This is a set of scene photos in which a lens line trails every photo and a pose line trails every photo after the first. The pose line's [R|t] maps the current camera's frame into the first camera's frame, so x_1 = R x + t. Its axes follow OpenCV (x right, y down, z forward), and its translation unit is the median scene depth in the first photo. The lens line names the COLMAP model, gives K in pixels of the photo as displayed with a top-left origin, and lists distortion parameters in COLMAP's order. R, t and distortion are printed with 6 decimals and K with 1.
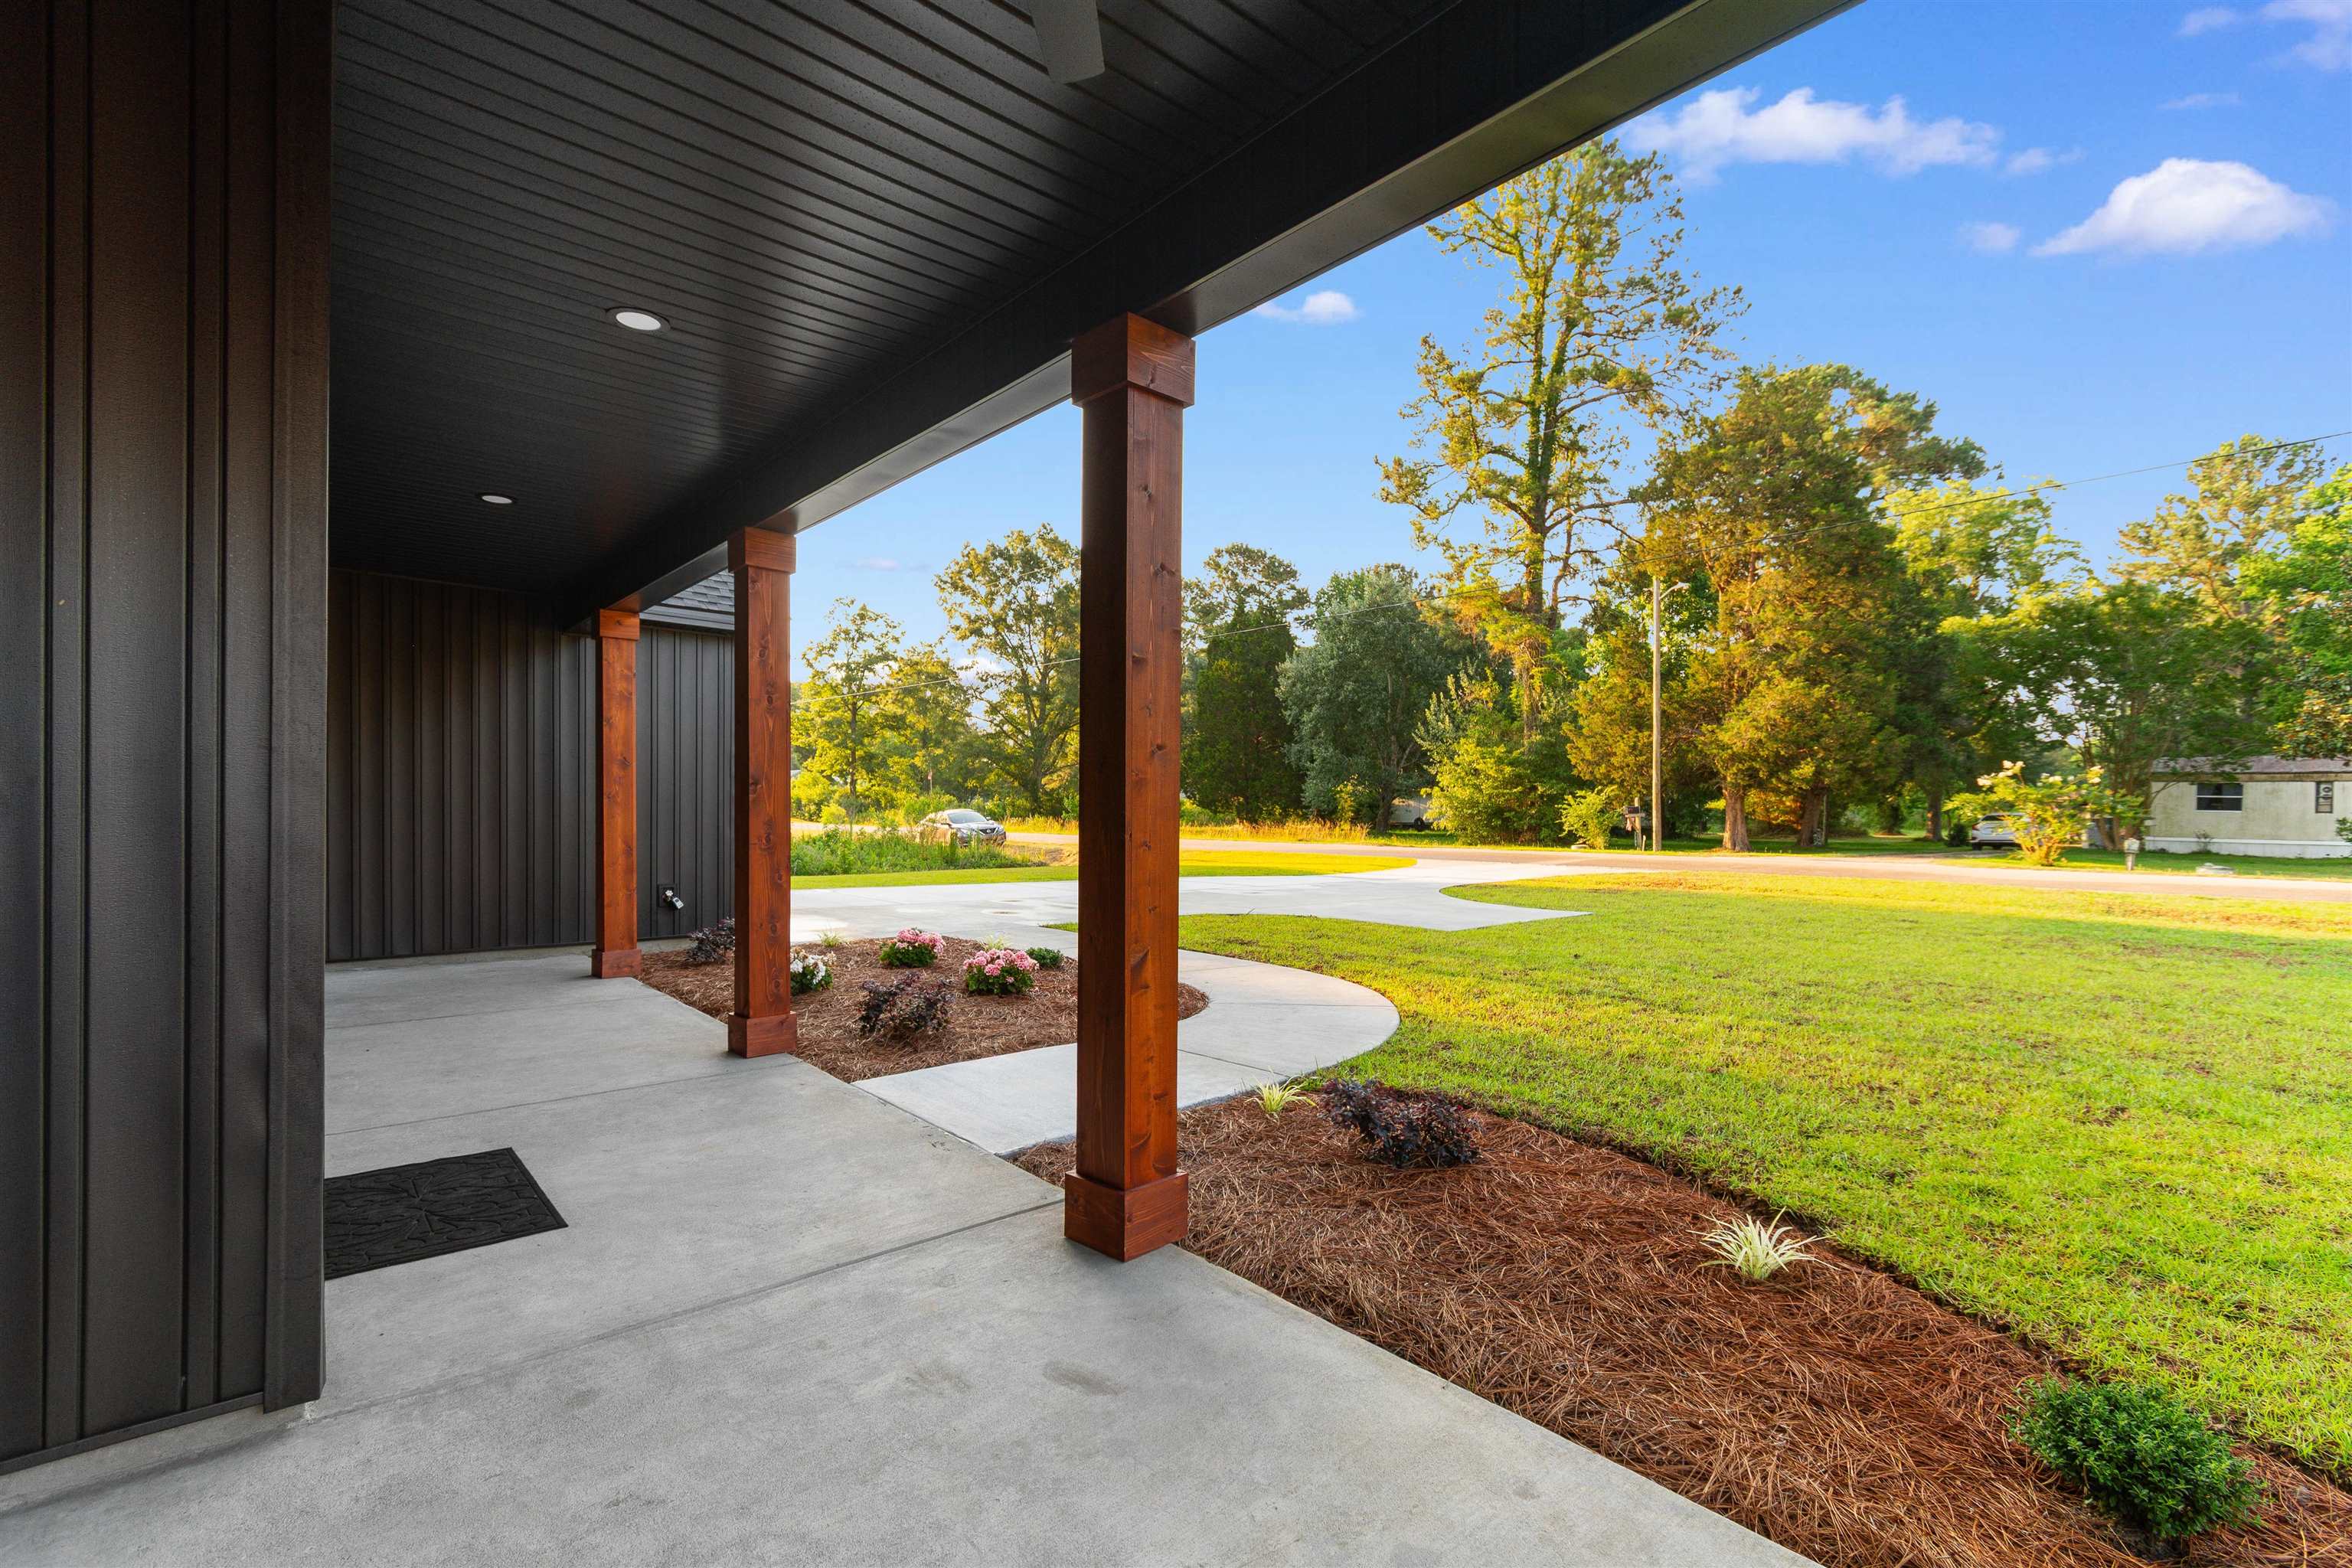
lens RADIAL K [[1039.5, 0, 1179.3], [0, 1039.5, 805.6], [0, 0, 1]] dist [0.002277, 0.000728]
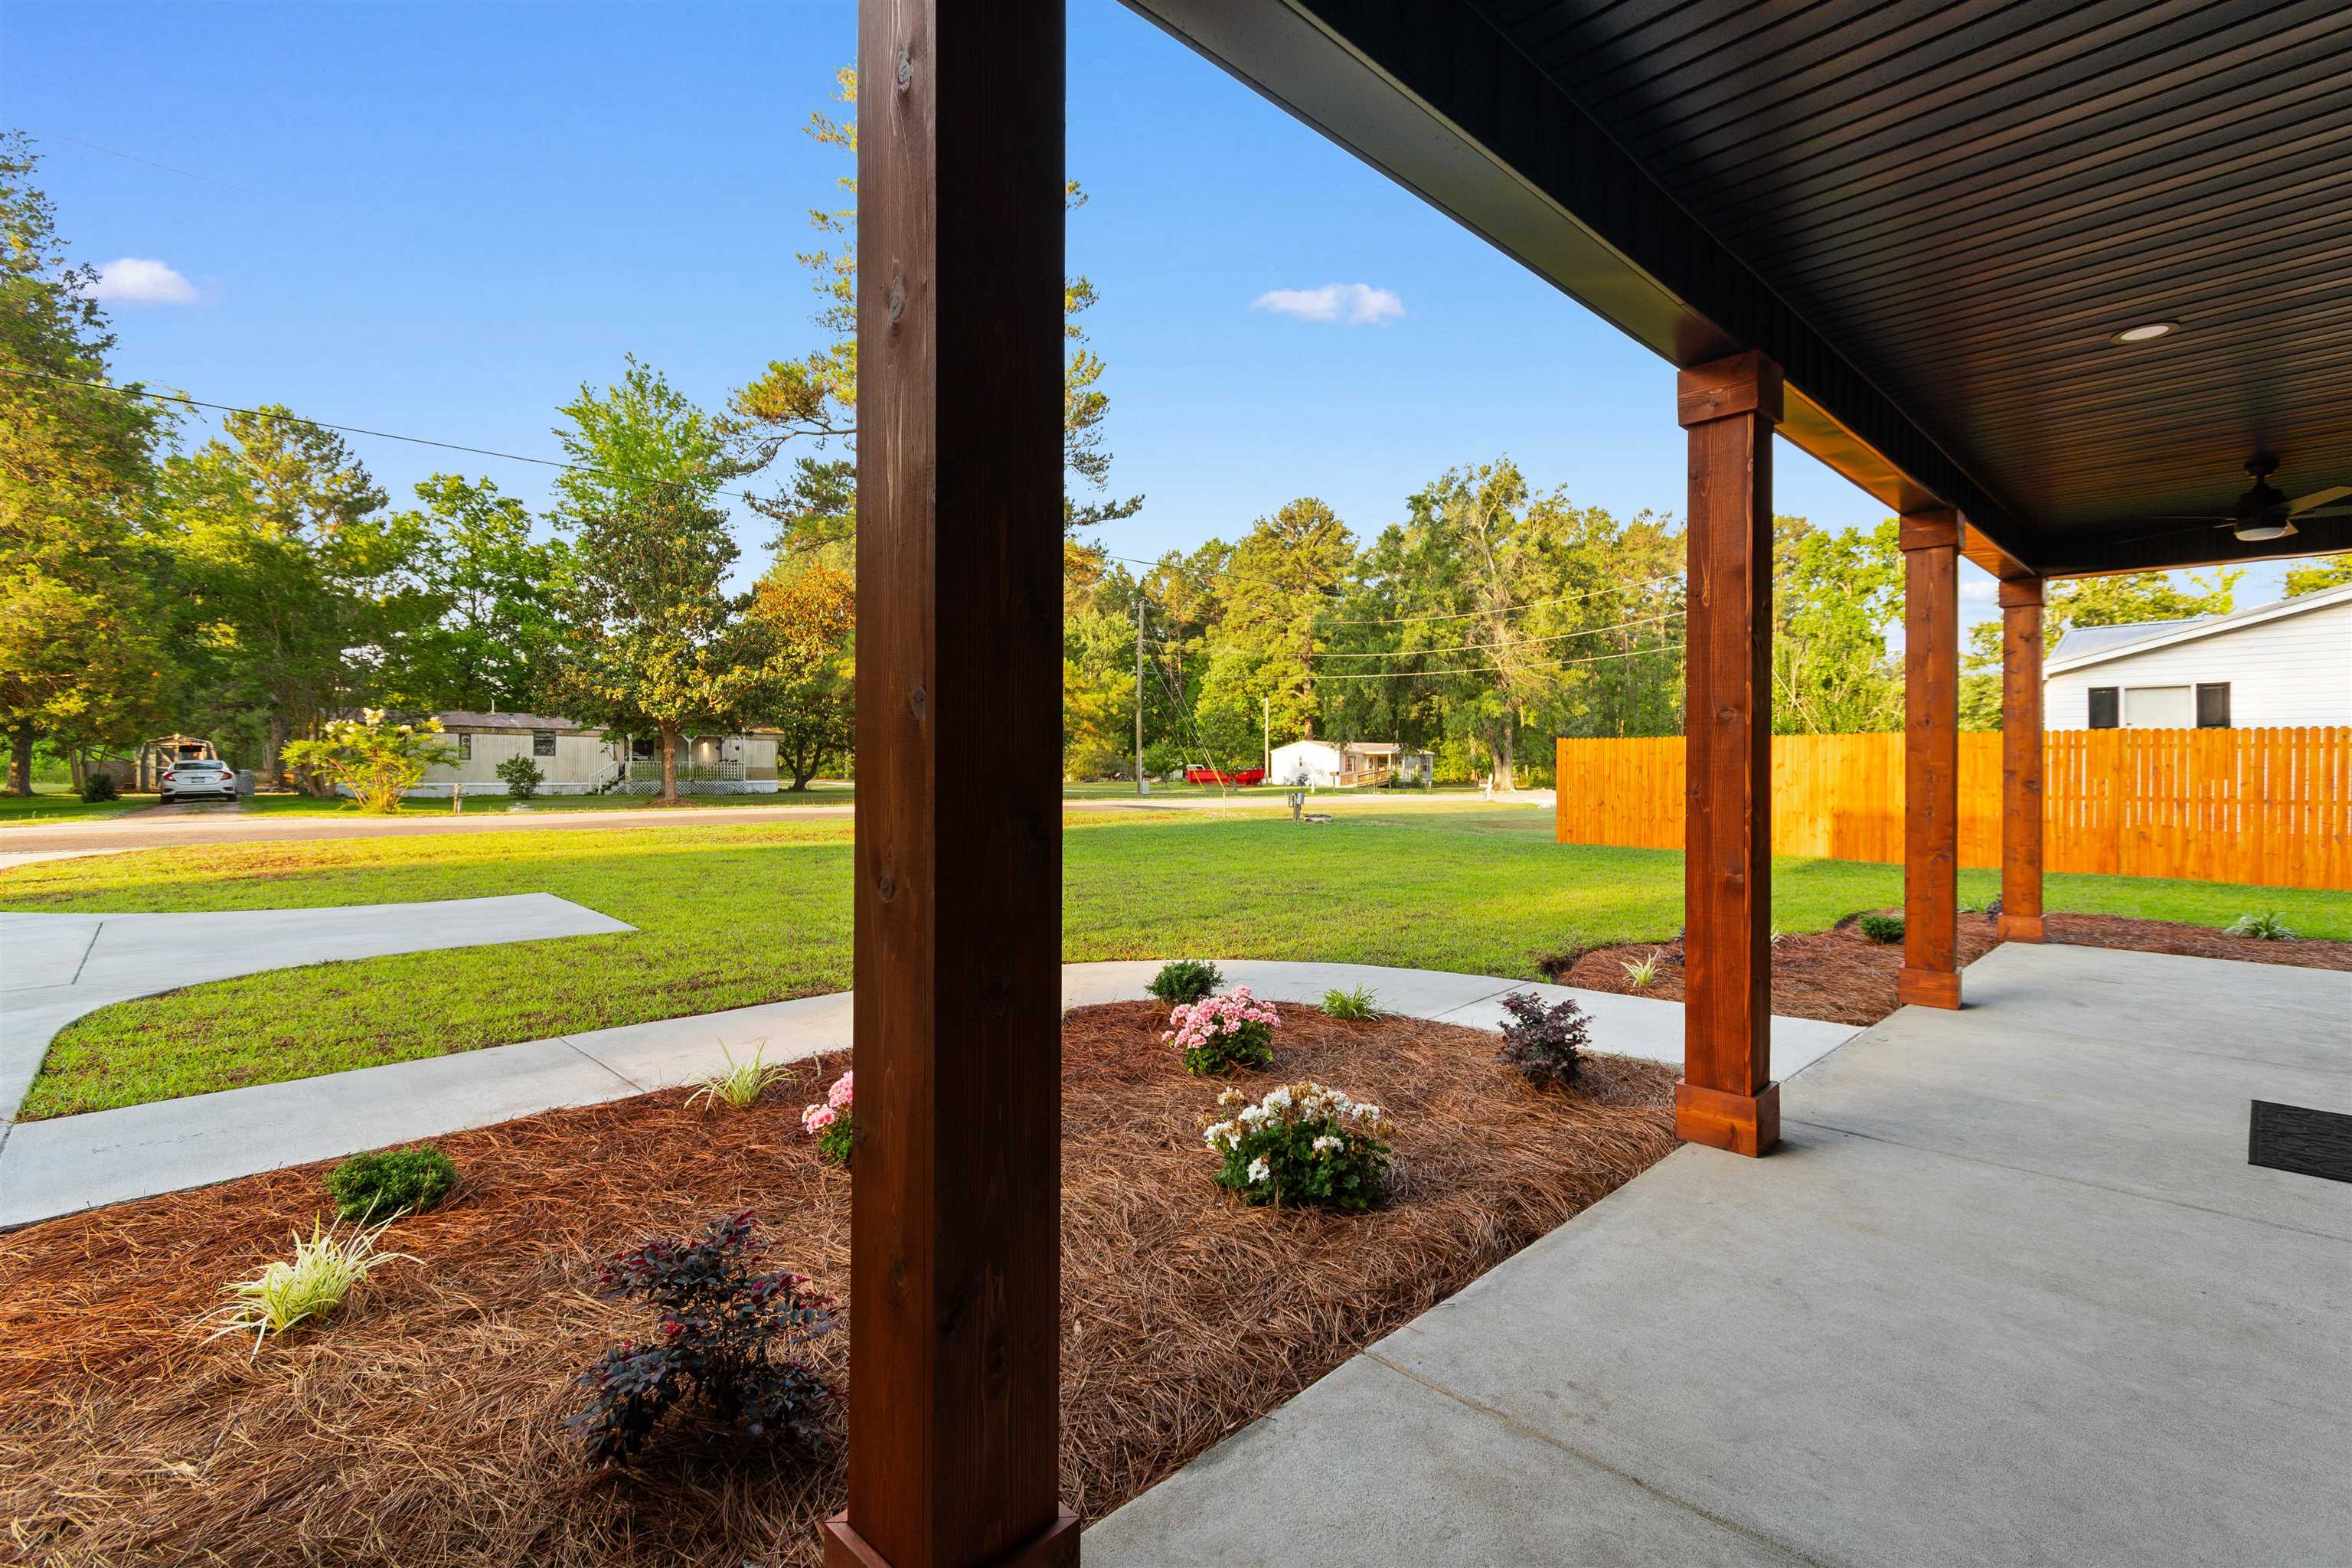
lens RADIAL K [[1039.5, 0, 1176.2], [0, 1039.5, 768.7], [0, 0, 1]] dist [0.002277, 0.000728]
pose [[-0.035740, -0.011578, 0.999294, -0.210953], [-0.006070, 0.999917, 0.011368, -0.001964], [-0.999343, -0.005659, -0.035808, 0.275077]]
